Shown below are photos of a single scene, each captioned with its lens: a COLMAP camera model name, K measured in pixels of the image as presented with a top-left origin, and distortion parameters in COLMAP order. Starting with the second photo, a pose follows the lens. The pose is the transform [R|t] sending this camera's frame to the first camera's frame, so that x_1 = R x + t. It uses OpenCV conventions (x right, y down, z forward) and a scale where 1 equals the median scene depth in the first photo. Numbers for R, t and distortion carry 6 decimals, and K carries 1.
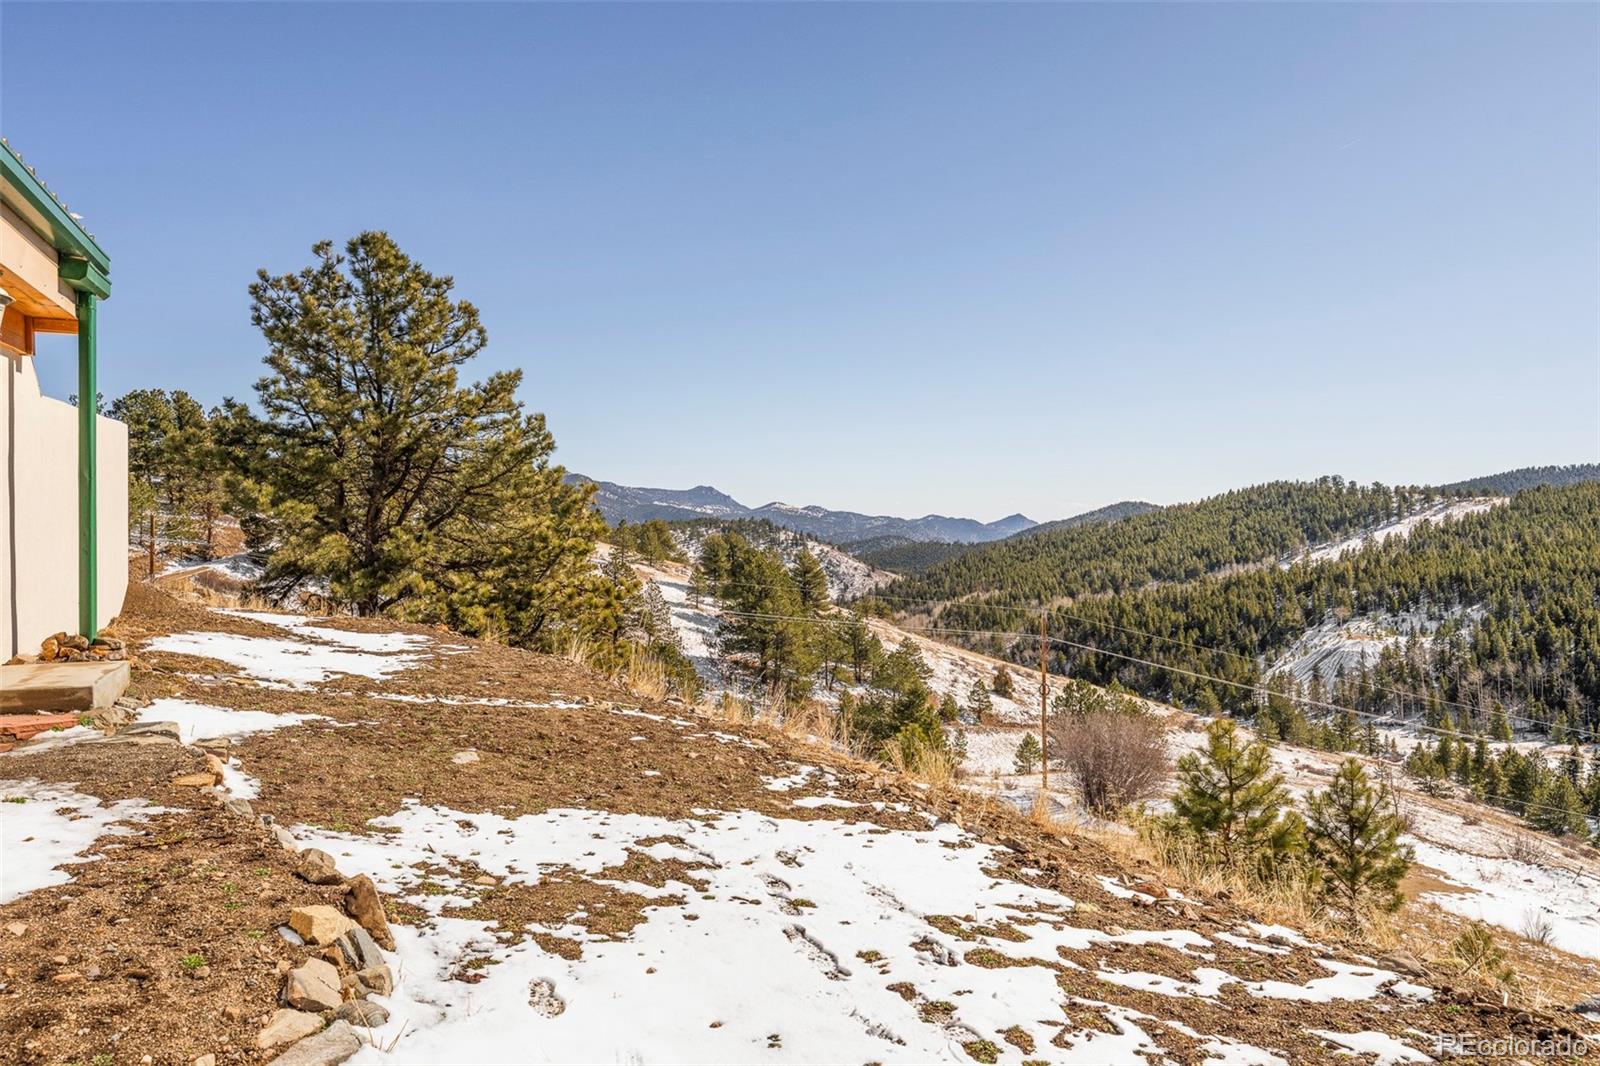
lens RADIAL K [[1084.6, 0, 796.7], [0, 1084.6, 527.9], [0, 0, 1]] dist [-0.006142, 0.003430]
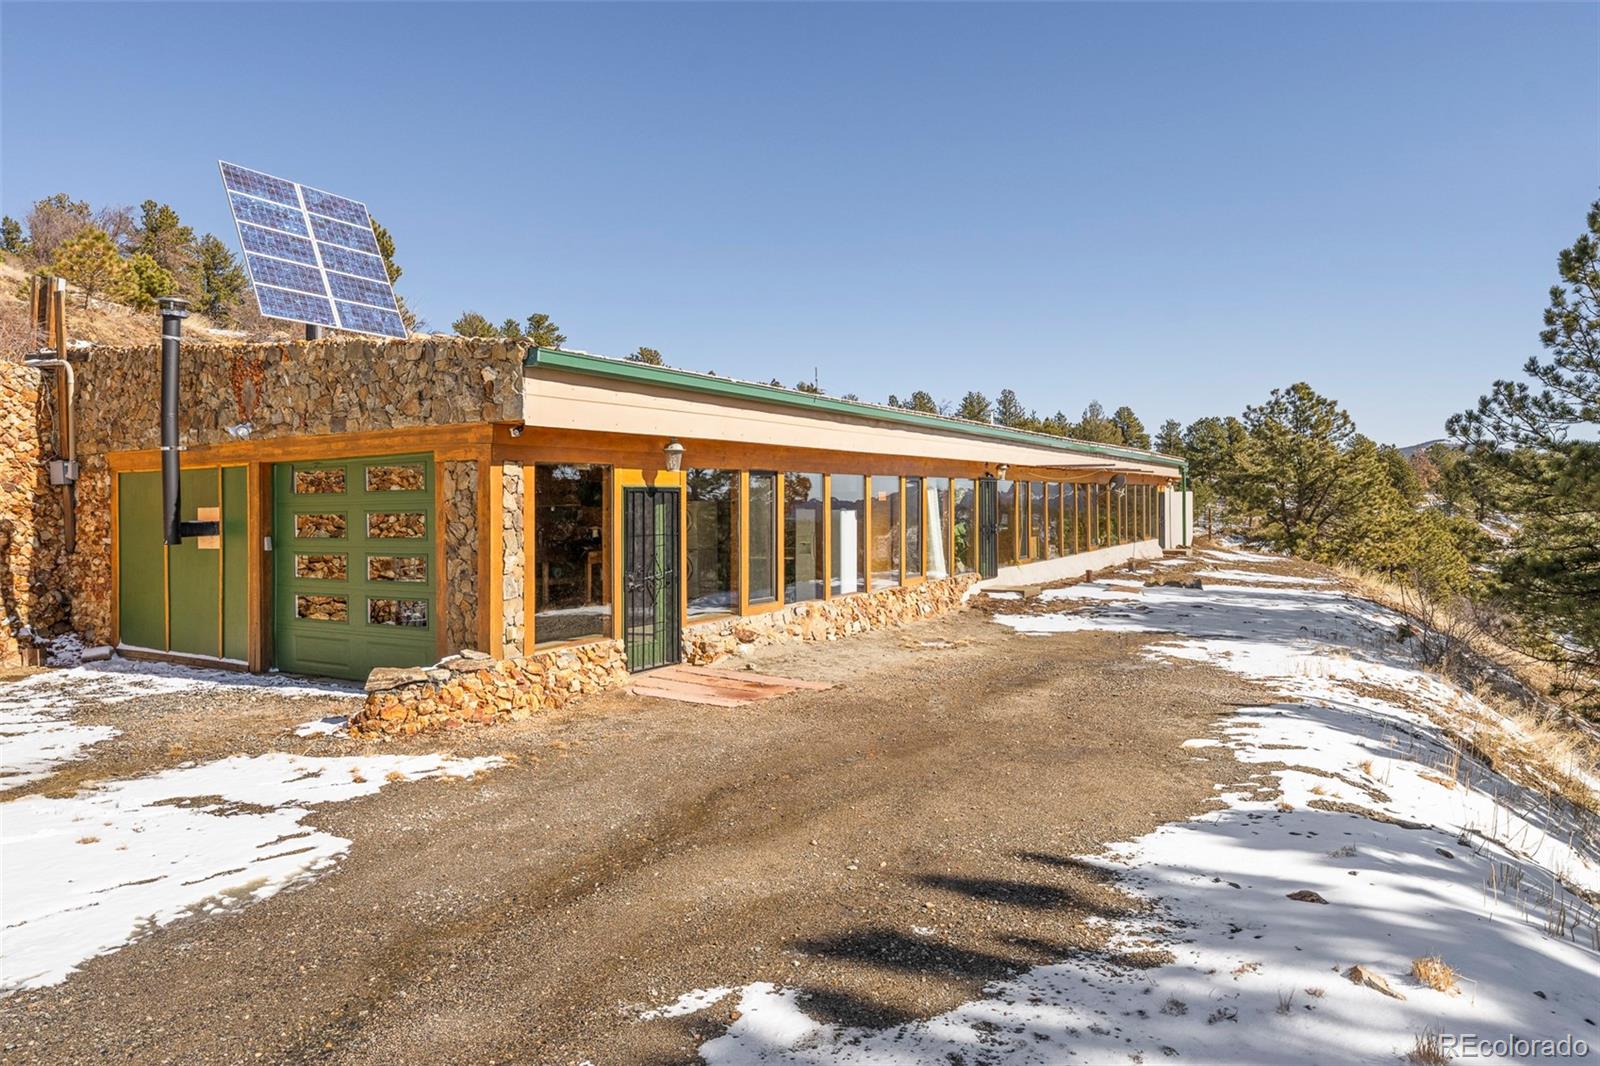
lens RADIAL K [[973.3, 0, 794.9], [0, 973.3, 498.6], [0, 0, 1]] dist [0.000273, -0.000132]
pose [[0.585176, -0.011142, -0.810830, 0.139894], [-0.001358, 0.999891, -0.014721, -0.002920], [0.810905, 0.009715, 0.585097, -0.223367]]
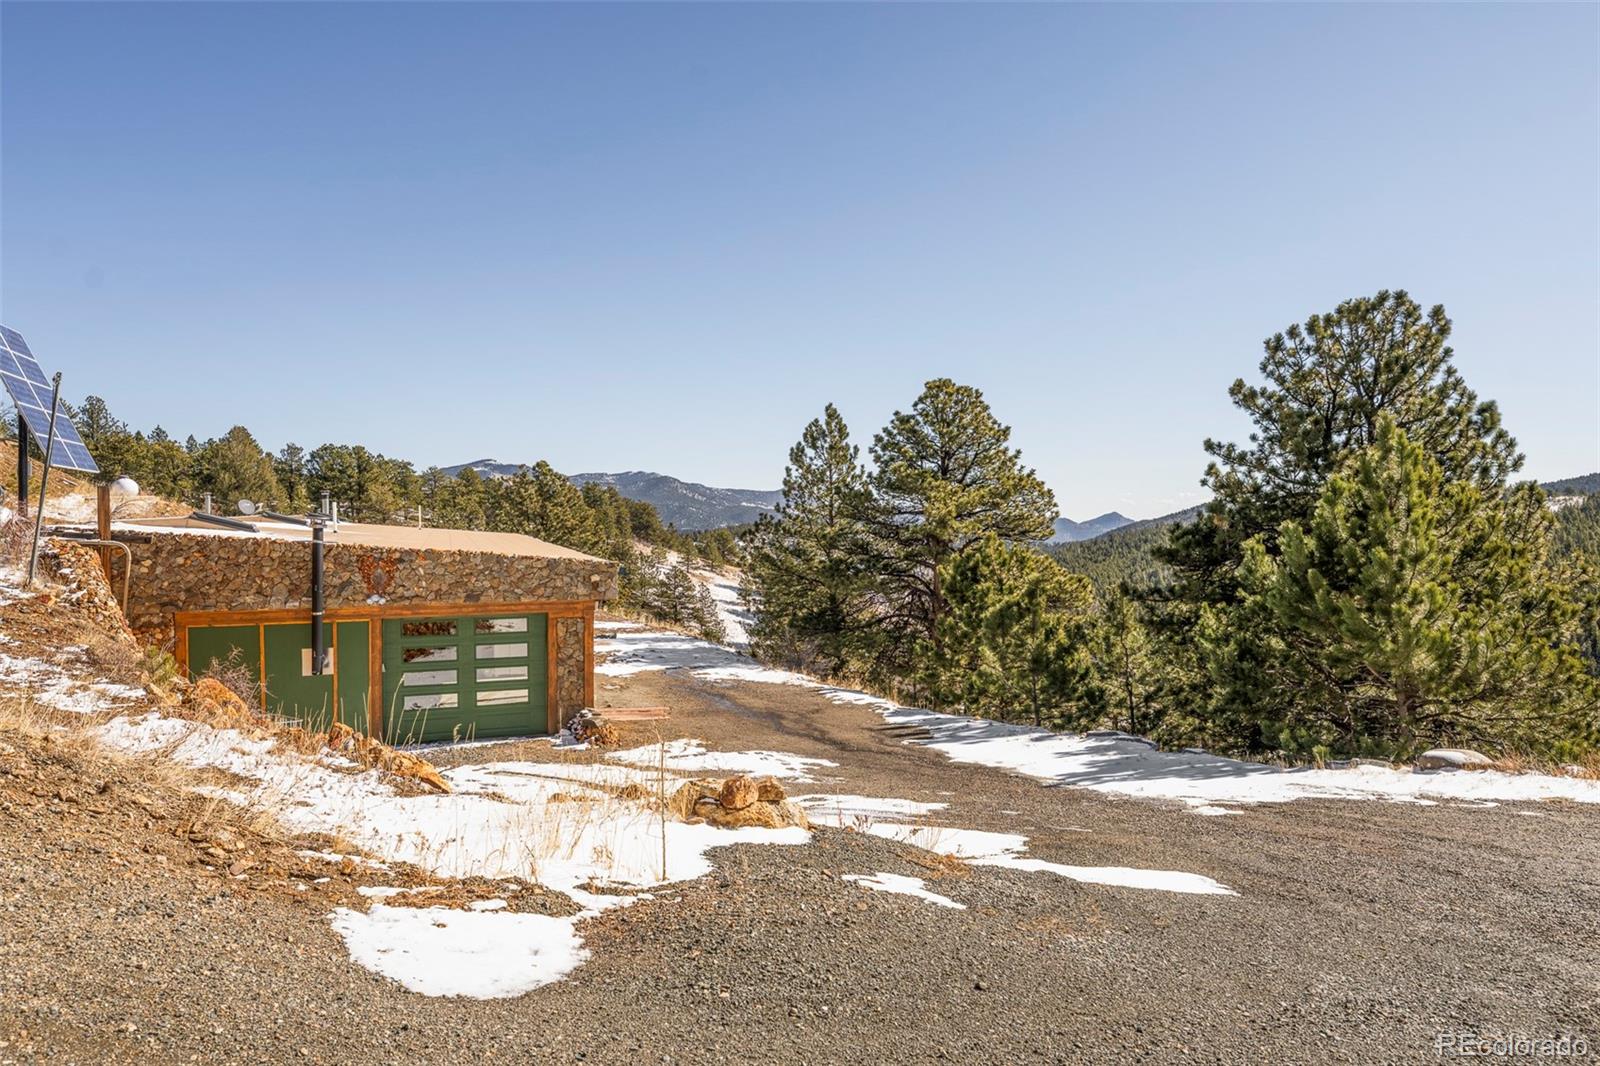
lens RADIAL K [[1084.6, 0, 799.4], [0, 1084.6, 527.7], [0, 0, 1]] dist [-0.006142, 0.003430]
pose [[0.996977, -0.005029, -0.077534, 0.109890], [0.004991, 0.999987, -0.000688, -0.023479], [0.077536, 0.000299, 0.996989, -0.390206]]
